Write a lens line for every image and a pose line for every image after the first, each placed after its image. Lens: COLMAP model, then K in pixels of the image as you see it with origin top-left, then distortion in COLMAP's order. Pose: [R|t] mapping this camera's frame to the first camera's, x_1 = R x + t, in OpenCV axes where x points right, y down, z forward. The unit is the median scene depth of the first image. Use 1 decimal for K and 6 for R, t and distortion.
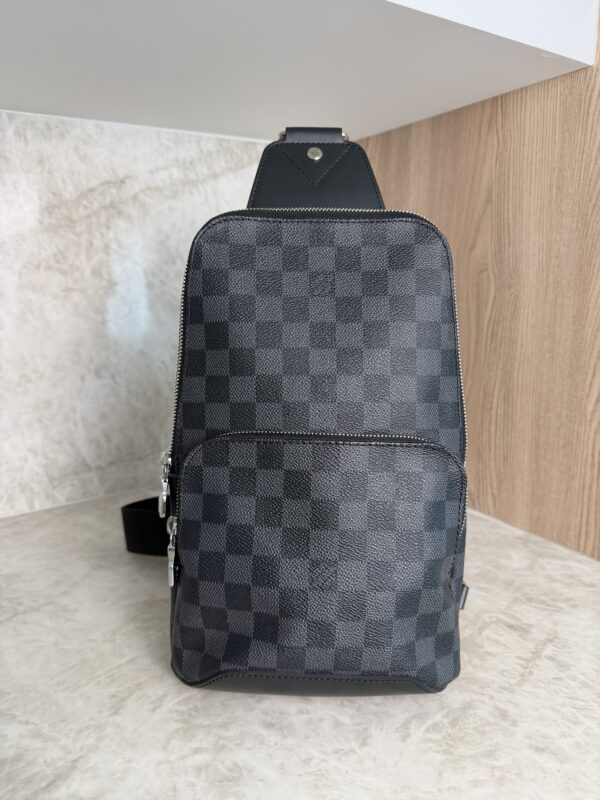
lens RADIAL K [[591.1, 0, 300.3], [0, 591.1, 400.3], [0, 0, 1]] dist [-0.015255, -0.004741]
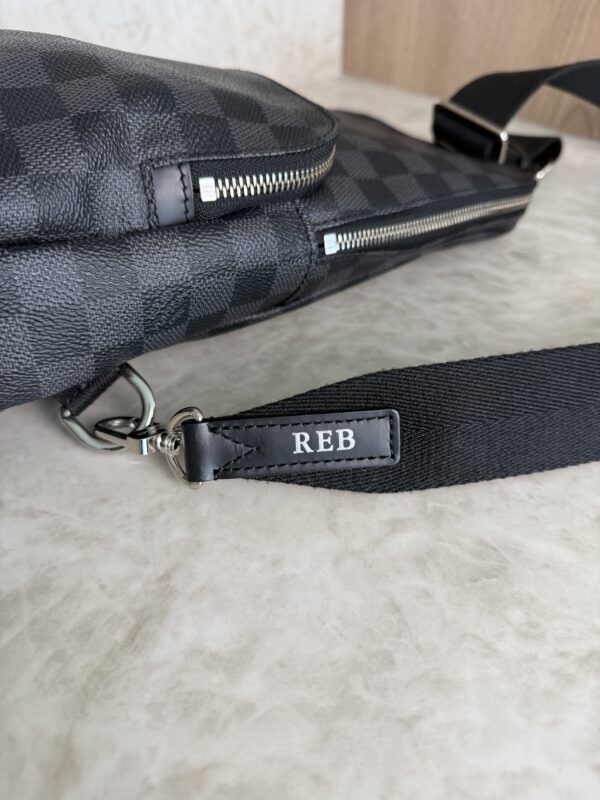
lens RADIAL K [[604.9, 0, 300.0], [0, 604.9, 400.0], [0, 0, 1]] dist [-0.065582, 0.025444]
pose [[0.986309, -0.090636, 0.137767, -0.207292], [0.016062, 0.884245, 0.466748, 0.159979], [-0.164124, -0.458145, 0.873594, 0.386457]]
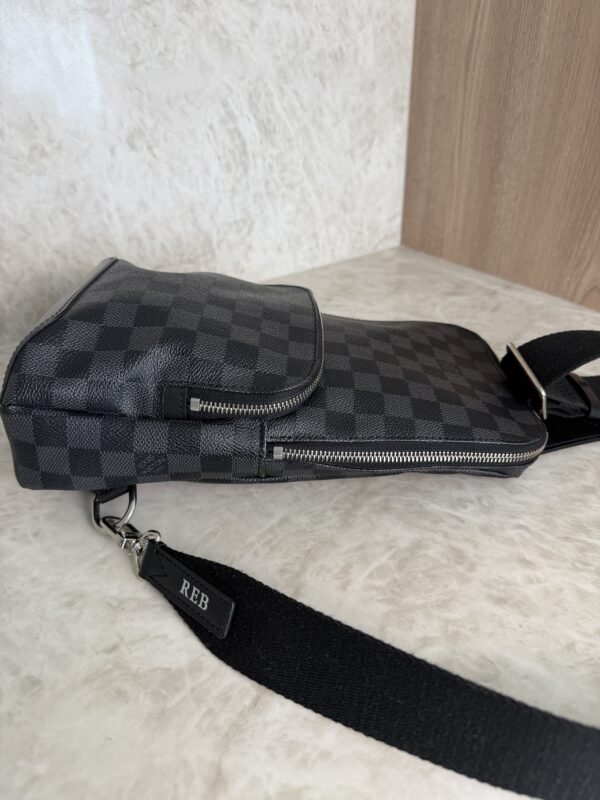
lens RADIAL K [[591.1, 0, 300.3], [0, 591.1, 400.3], [0, 0, 1]] dist [-0.015255, -0.004741]
pose [[0.997905, -0.035285, 0.054228, -0.239494], [0.015310, 0.943169, 0.331961, 0.021351], [-0.062859, -0.330435, 0.941733, 0.244240]]
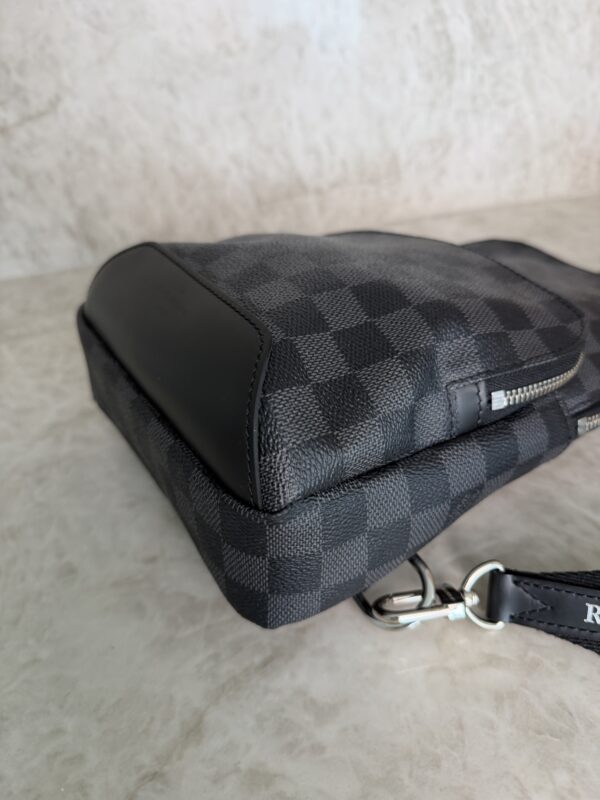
lens RADIAL K [[604.9, 0, 300.0], [0, 604.9, 400.0], [0, 0, 1]] dist [-0.065582, 0.025444]
pose [[0.947139, 0.148964, -0.284144, -0.147288], [-0.021931, 0.913659, 0.405890, 0.067774], [0.320073, -0.378203, 0.868629, 0.324032]]
